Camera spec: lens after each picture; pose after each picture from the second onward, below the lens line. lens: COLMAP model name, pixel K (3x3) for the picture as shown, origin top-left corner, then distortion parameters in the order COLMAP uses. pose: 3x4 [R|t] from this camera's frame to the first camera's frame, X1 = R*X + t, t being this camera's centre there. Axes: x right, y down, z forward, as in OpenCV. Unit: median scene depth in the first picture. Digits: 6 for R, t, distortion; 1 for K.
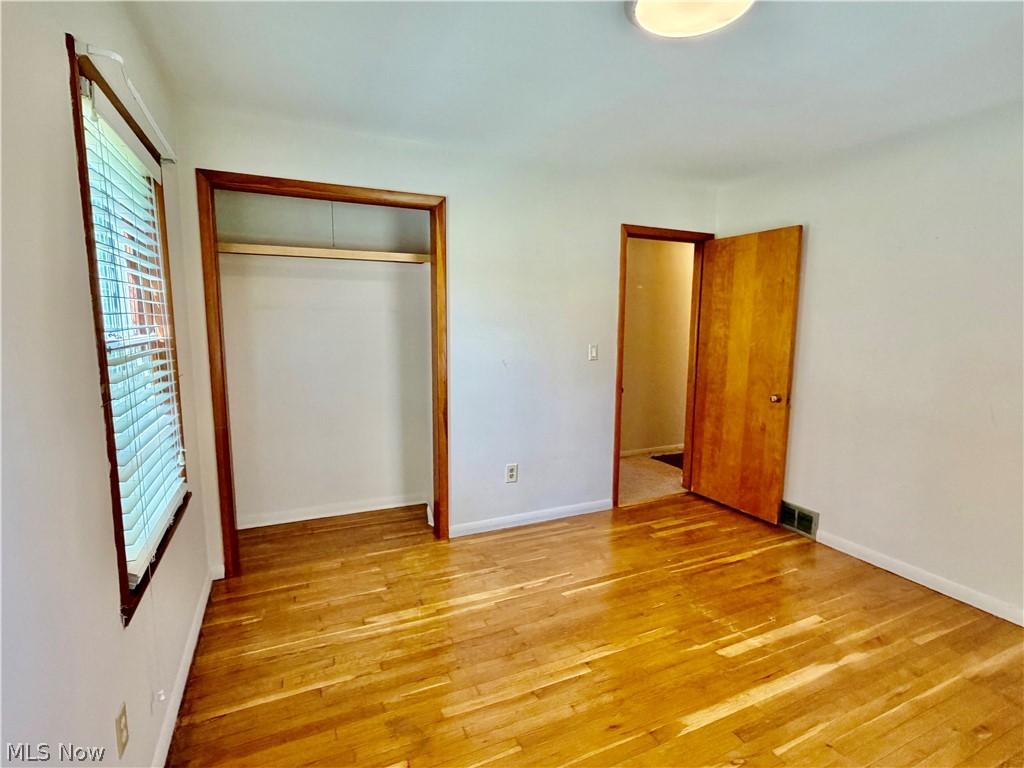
lens RADIAL K [[504.1, 0, 507.7], [0, 504.1, 382.9], [0, 0, 1]] dist [0.003027, 0.000371]
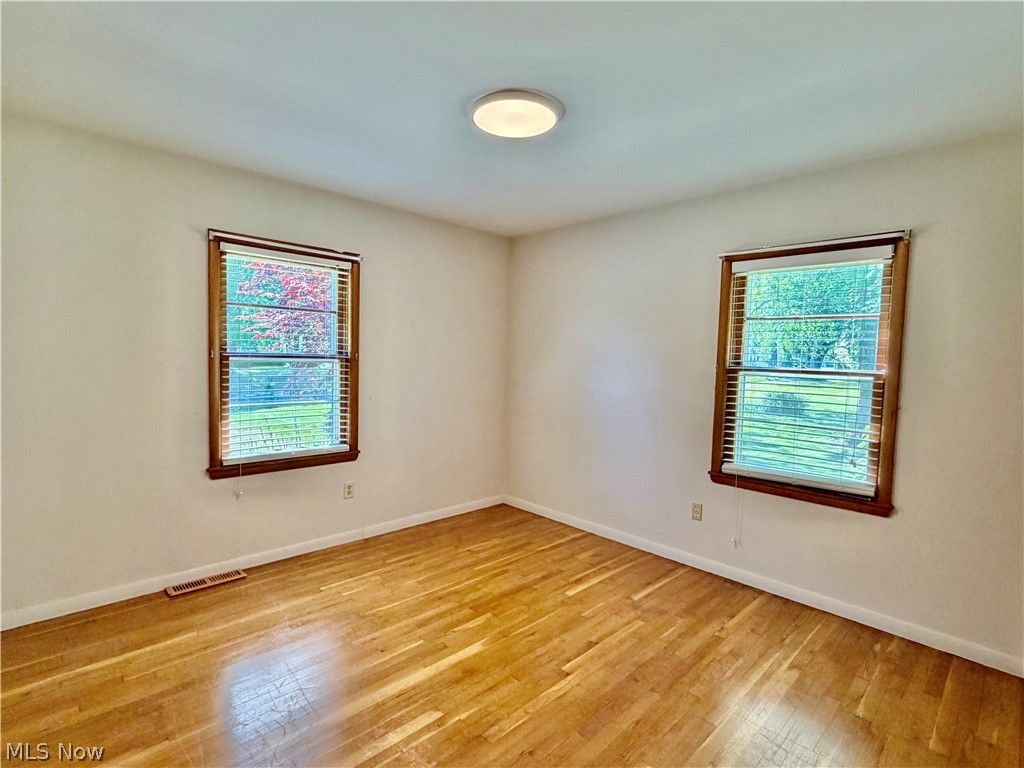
lens RADIAL K [[504.1, 0, 507.7], [0, 504.1, 382.9], [0, 0, 1]] dist [0.003027, 0.000371]
pose [[-0.943468, -0.008991, -0.331341, 0.647593], [-0.067658, 0.983809, 0.165958, -0.211816], [0.324484, 0.178994, -0.928801, 1.878631]]
